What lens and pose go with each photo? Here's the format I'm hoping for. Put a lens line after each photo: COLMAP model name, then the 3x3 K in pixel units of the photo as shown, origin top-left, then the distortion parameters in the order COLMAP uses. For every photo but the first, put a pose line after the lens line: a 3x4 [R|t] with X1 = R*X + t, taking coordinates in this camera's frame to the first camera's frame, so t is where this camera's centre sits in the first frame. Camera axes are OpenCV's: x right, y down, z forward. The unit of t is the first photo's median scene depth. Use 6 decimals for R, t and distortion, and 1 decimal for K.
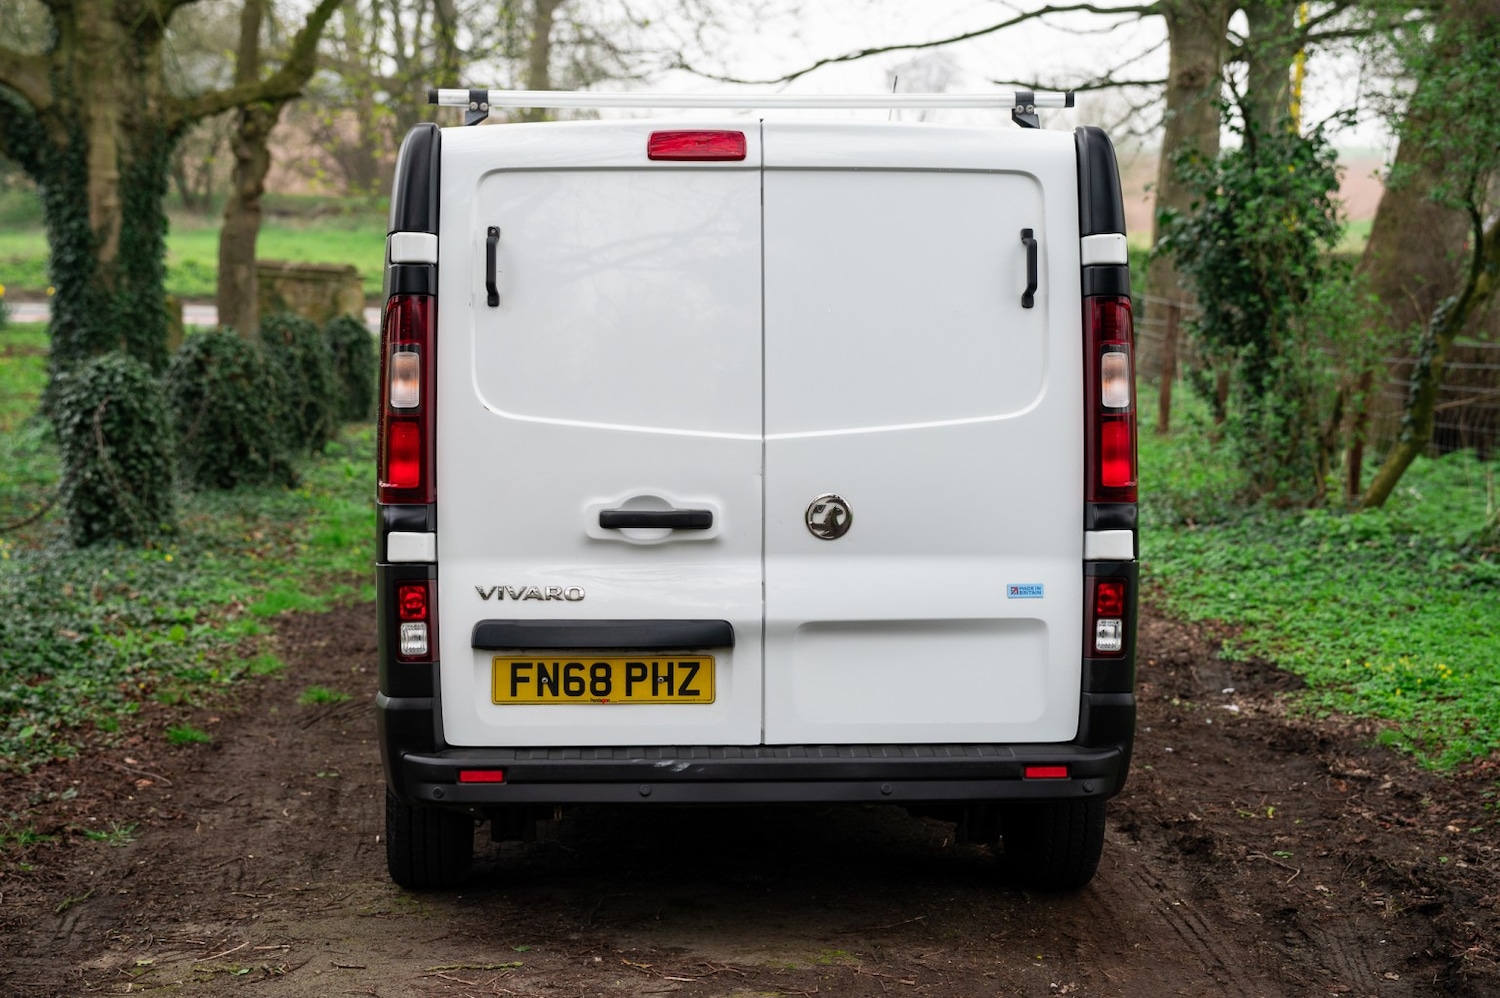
lens RADIAL K [[3082.6, 0, 703.0], [0, 3082.6, 503.1], [0, 0, 1]] dist [0.480512, 0.466992]
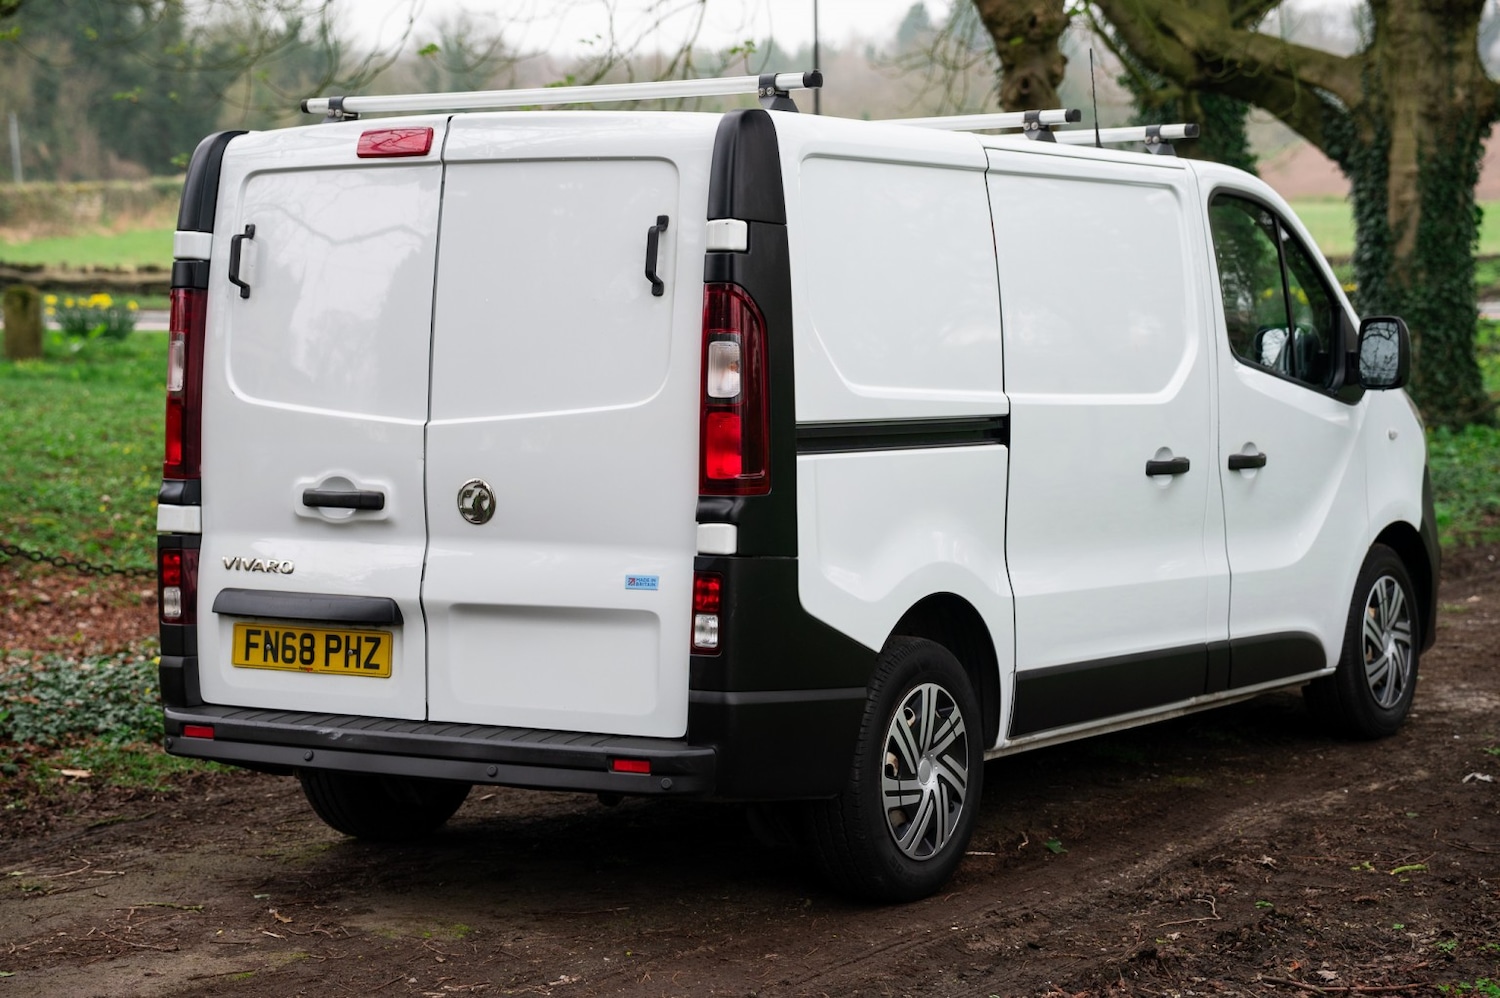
lens RADIAL K [[3082.6, 0, 703.0], [0, 3082.6, 503.1], [0, 0, 1]] dist [0.480512, 0.466992]
pose [[0.804350, 0.027318, -0.593528, 0.708803], [-0.027679, 0.999581, 0.008496, -0.005900], [0.593511, 0.009594, 0.804769, 0.219530]]
